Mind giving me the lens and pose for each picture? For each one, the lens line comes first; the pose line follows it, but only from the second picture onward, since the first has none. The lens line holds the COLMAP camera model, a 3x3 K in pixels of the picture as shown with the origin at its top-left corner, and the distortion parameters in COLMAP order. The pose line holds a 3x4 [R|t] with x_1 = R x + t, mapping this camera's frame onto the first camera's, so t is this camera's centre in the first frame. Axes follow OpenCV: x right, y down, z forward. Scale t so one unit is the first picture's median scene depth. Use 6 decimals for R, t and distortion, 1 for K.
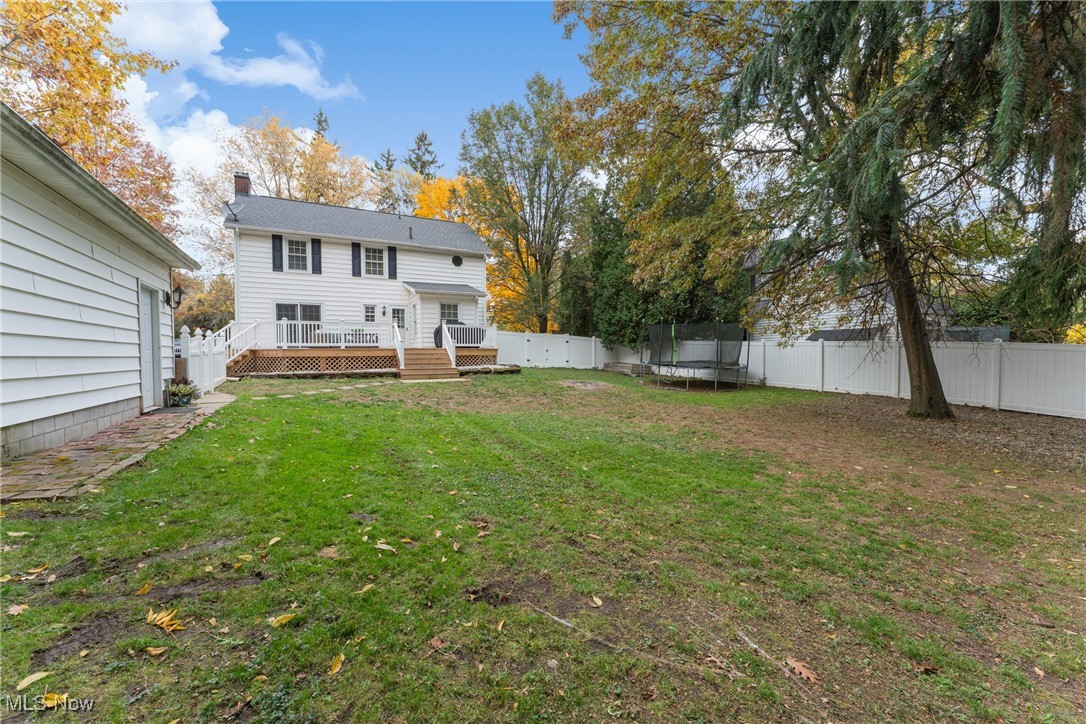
lens RADIAL K [[427.0, 0, 541.3], [0, 427.0, 361.5], [0, 0, 1]] dist [-0.000008, -0.000595]
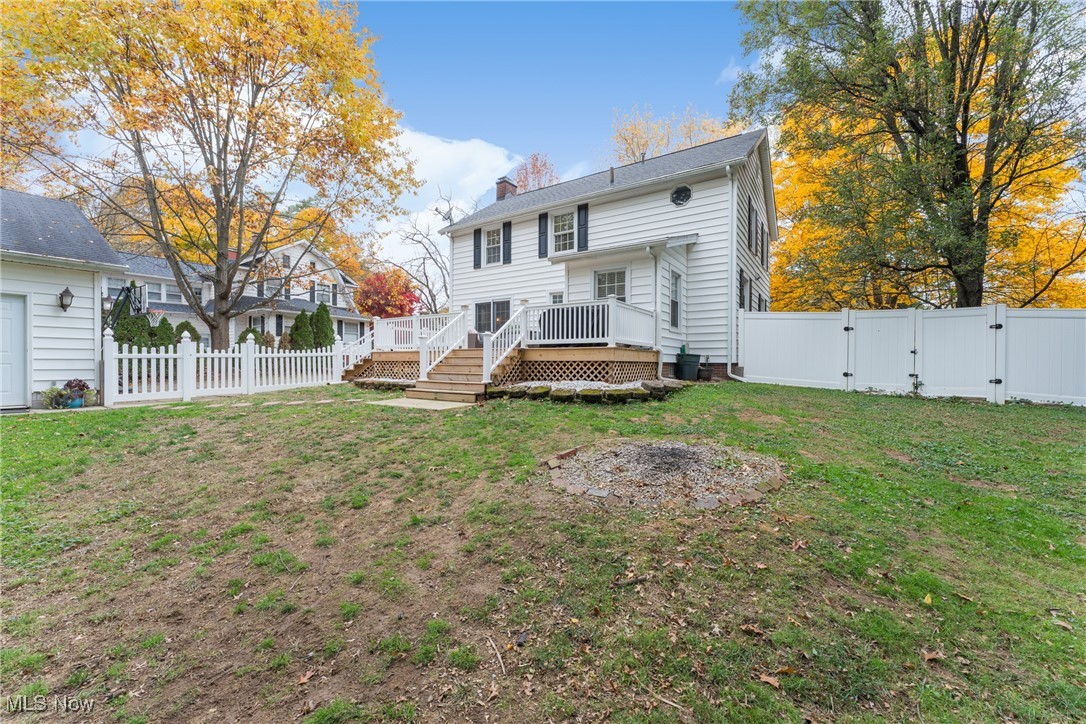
lens RADIAL K [[427.0, 0, 540.3], [0, 427.0, 360.6], [0, 0, 1]] dist [-0.000008, -0.000595]
pose [[0.467911, 0.011766, -0.883697, 0.258053], [-0.018918, 0.999816, 0.003295, -0.014884], [0.883573, 0.015176, 0.468047, 0.654279]]
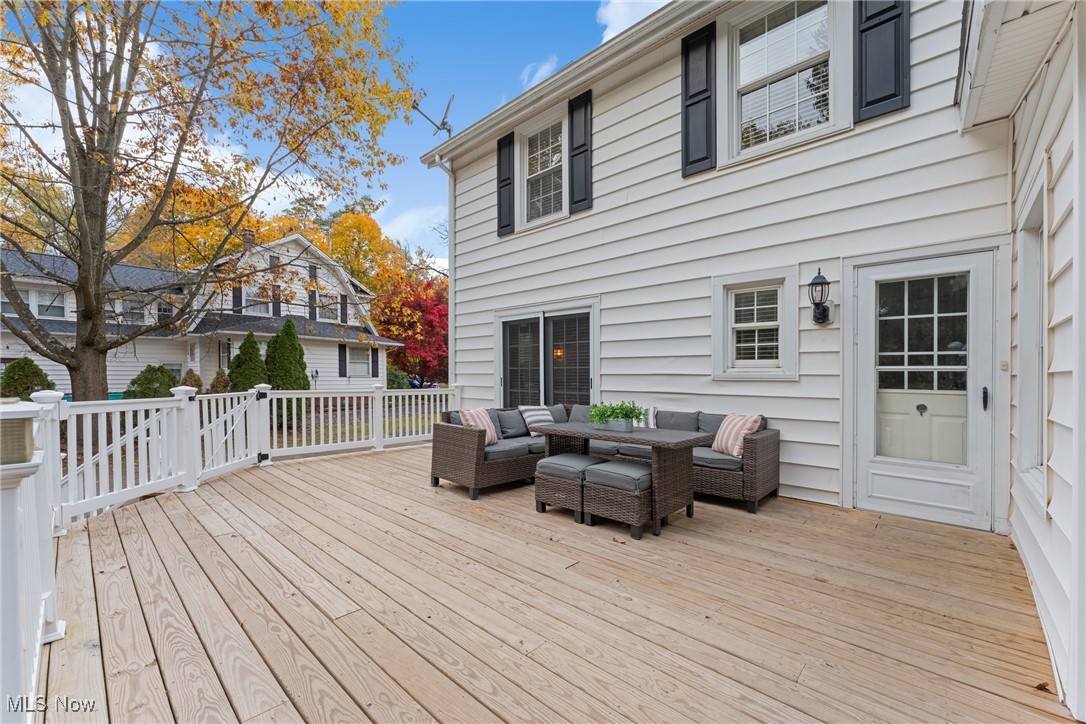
lens RADIAL K [[427.0, 0, 536.9], [0, 427.0, 376.3], [0, 0, 1]] dist [-0.000008, -0.000595]
pose [[0.324981, 0.024855, -0.945394, -0.240167], [-0.015743, 0.999658, 0.020870, -0.091388], [0.945590, 0.008101, 0.325261, 0.860320]]
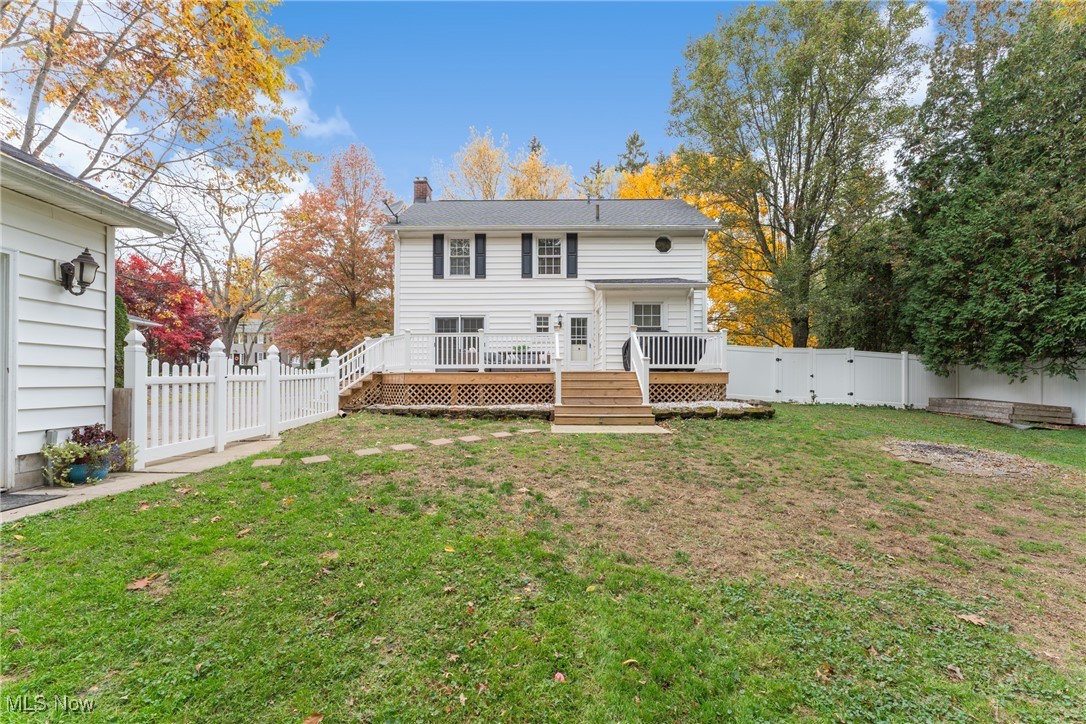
lens RADIAL K [[427.0, 0, 544.9], [0, 427.0, 380.3], [0, 0, 1]] dist [-0.000008, -0.000595]
pose [[0.882512, 0.007554, -0.470230, -0.046332], [-0.013952, 0.999851, -0.010123, -0.009570], [0.470083, 0.015494, 0.882486, 0.356111]]
